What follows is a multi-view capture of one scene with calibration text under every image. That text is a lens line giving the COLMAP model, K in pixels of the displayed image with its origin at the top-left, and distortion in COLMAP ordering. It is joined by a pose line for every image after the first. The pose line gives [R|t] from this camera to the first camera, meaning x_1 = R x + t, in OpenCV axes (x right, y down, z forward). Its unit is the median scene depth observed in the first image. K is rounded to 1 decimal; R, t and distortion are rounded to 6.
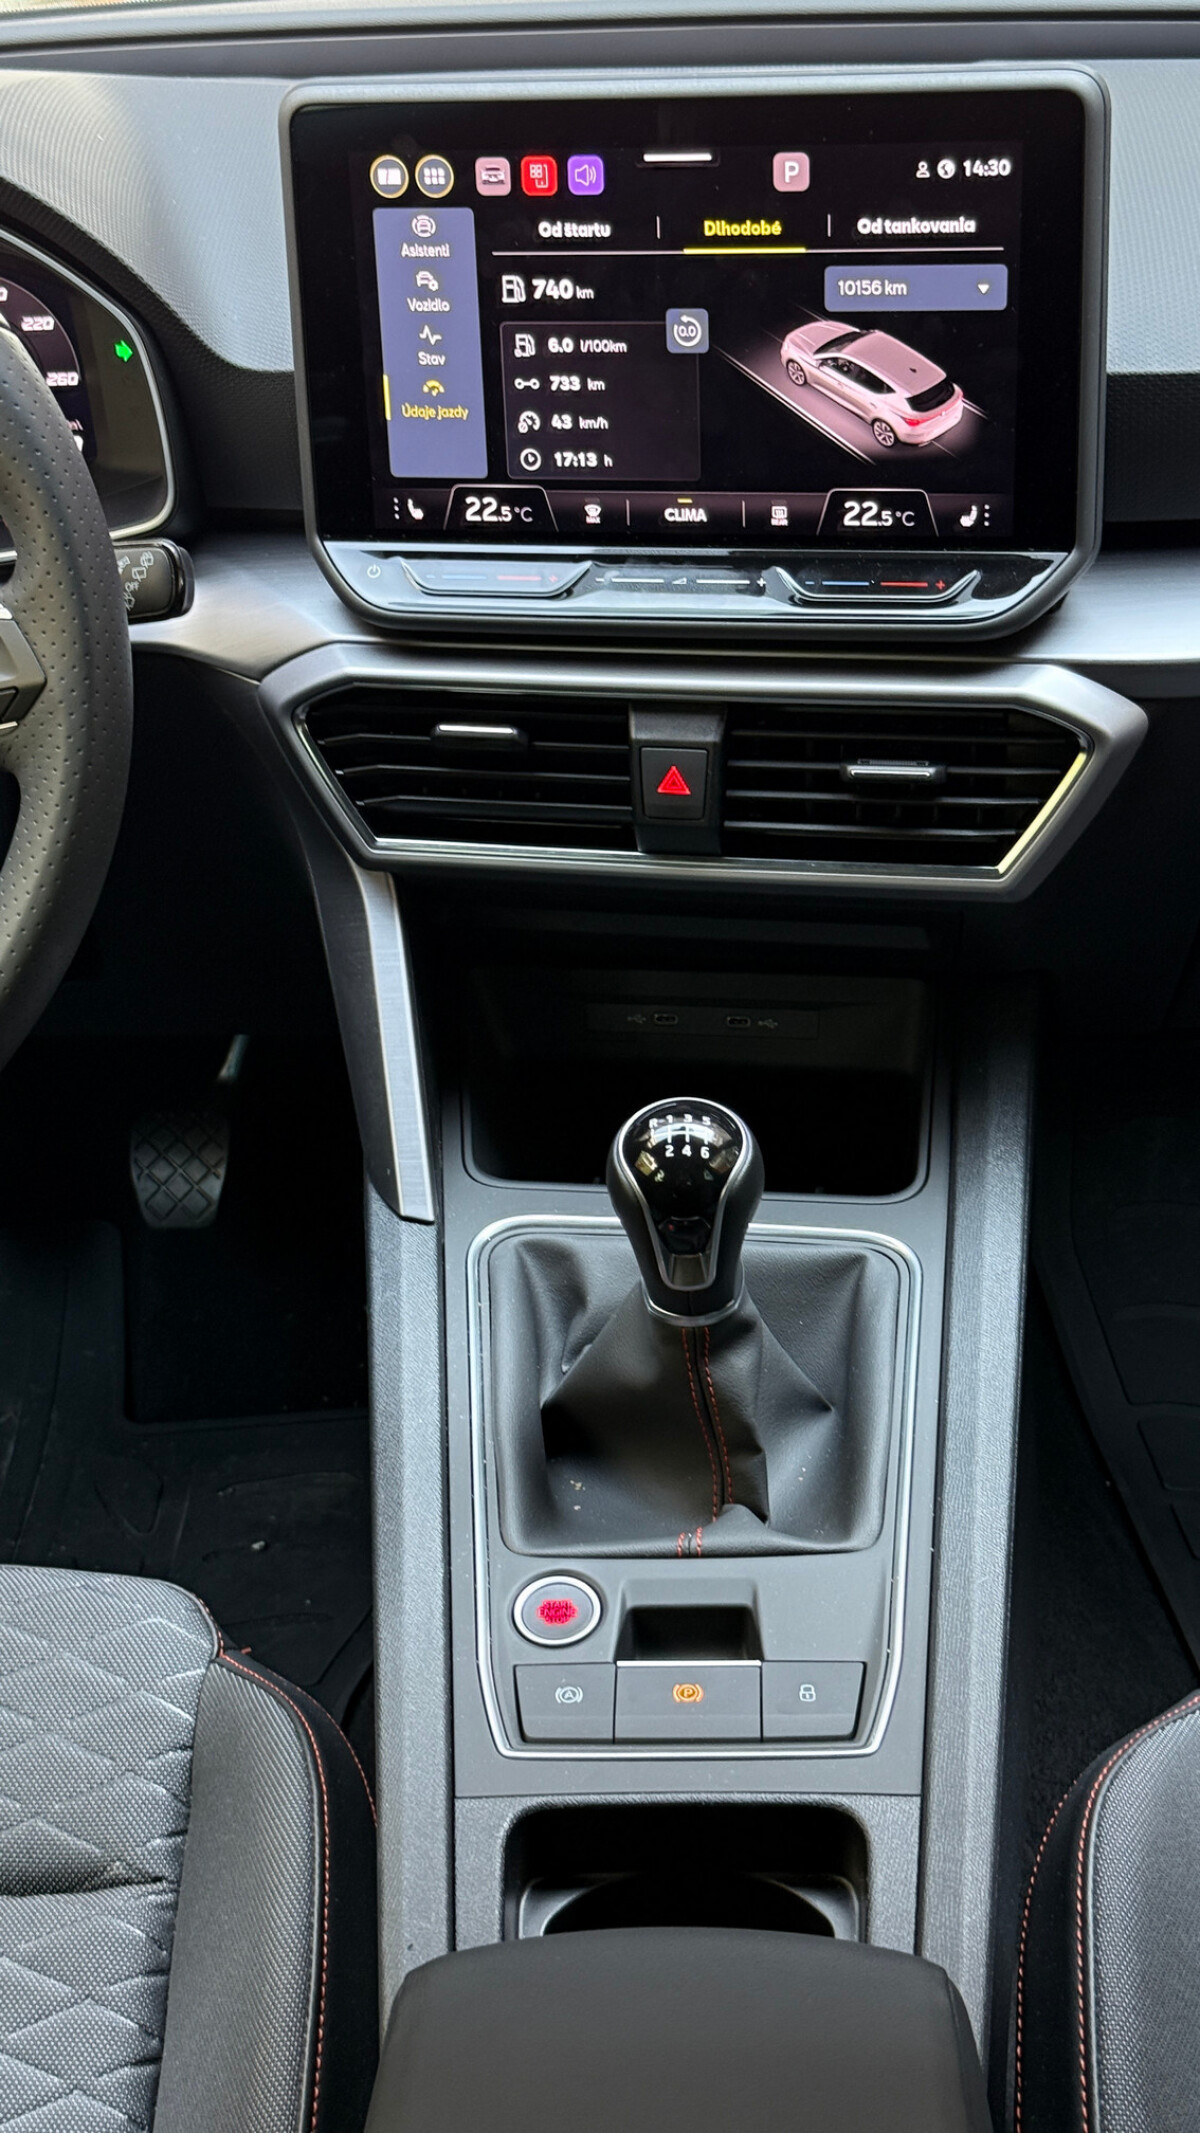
lens RADIAL K [[2985.3, 0, 567.7], [0, 2985.3, 1071.8], [0, 0, 1]] dist [0.146568, -0.141149]
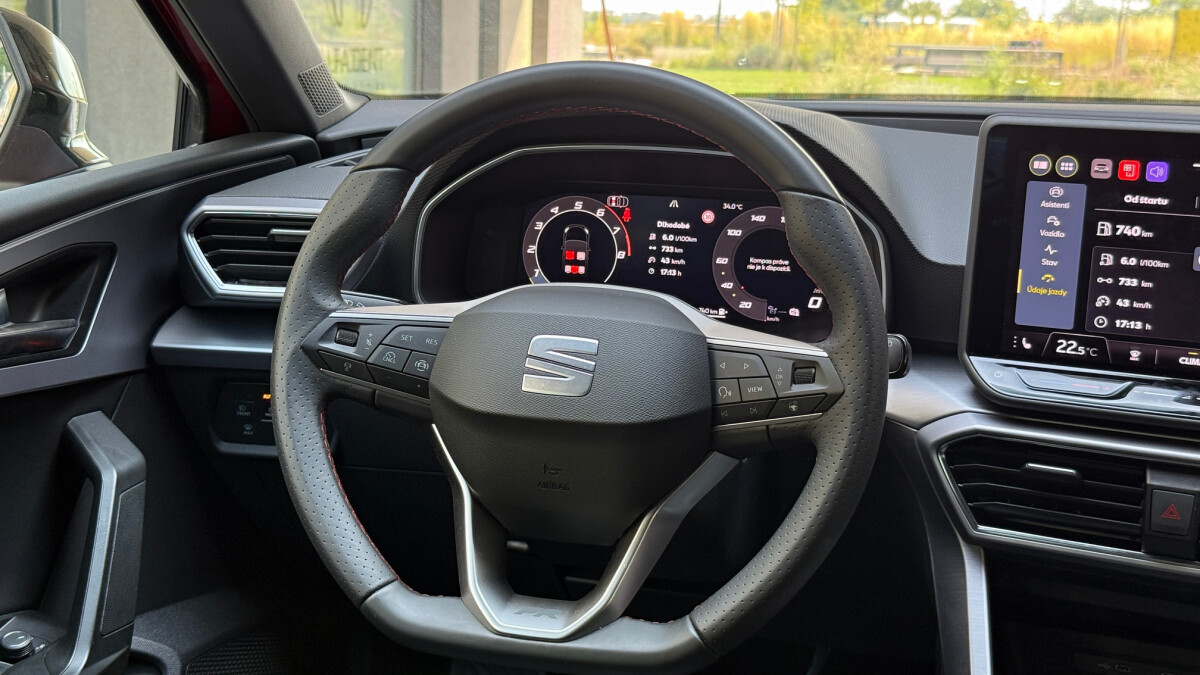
lens RADIAL K [[1679.5, 0, 600.0], [0, 1679.5, 337.5], [0, 0, 1]] dist [0.146568, -0.141149]
pose [[0.978871, 0.115043, -0.169049, -0.134906], [-0.154230, 0.958197, -0.240981, 0.094770], [0.134259, 0.261961, 0.955694, 0.004339]]
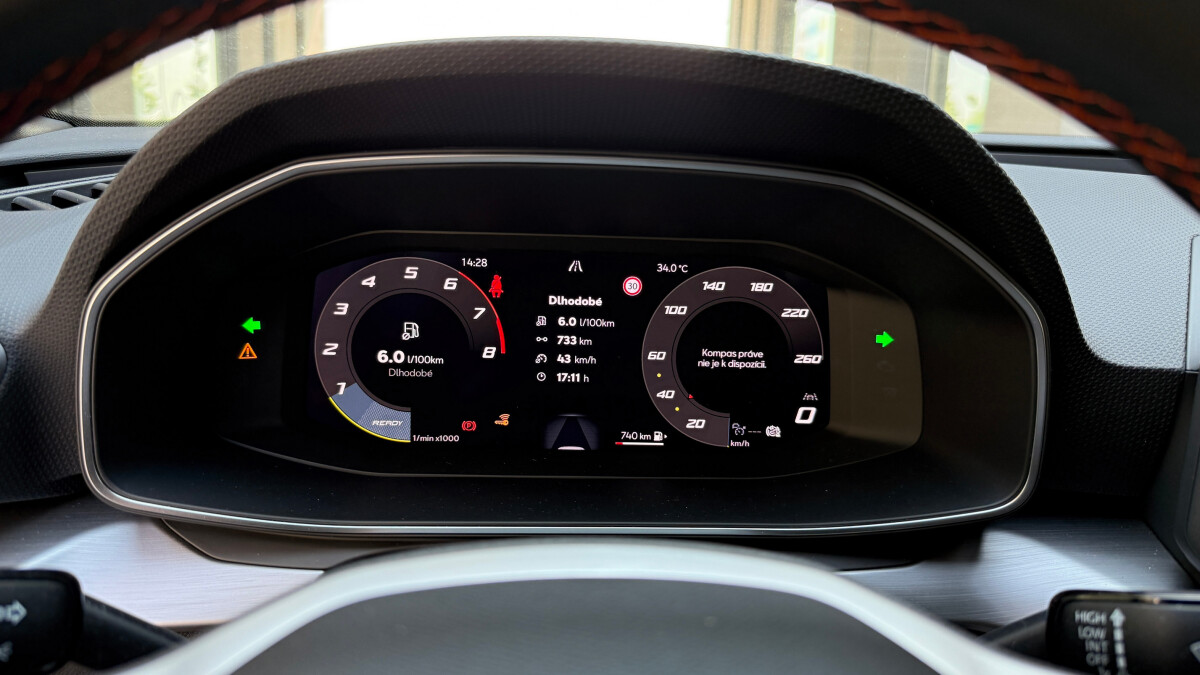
lens RADIAL K [[853.6, 0, 600.0], [0, 853.6, 337.5], [0, 0, 1]] dist [0.208050, -0.605243]
pose [[0.991133, 0.063800, 0.116556, -0.329721], [-0.033760, 0.969313, -0.243502, -0.176269], [-0.128514, 0.237408, 0.962871, 0.788266]]
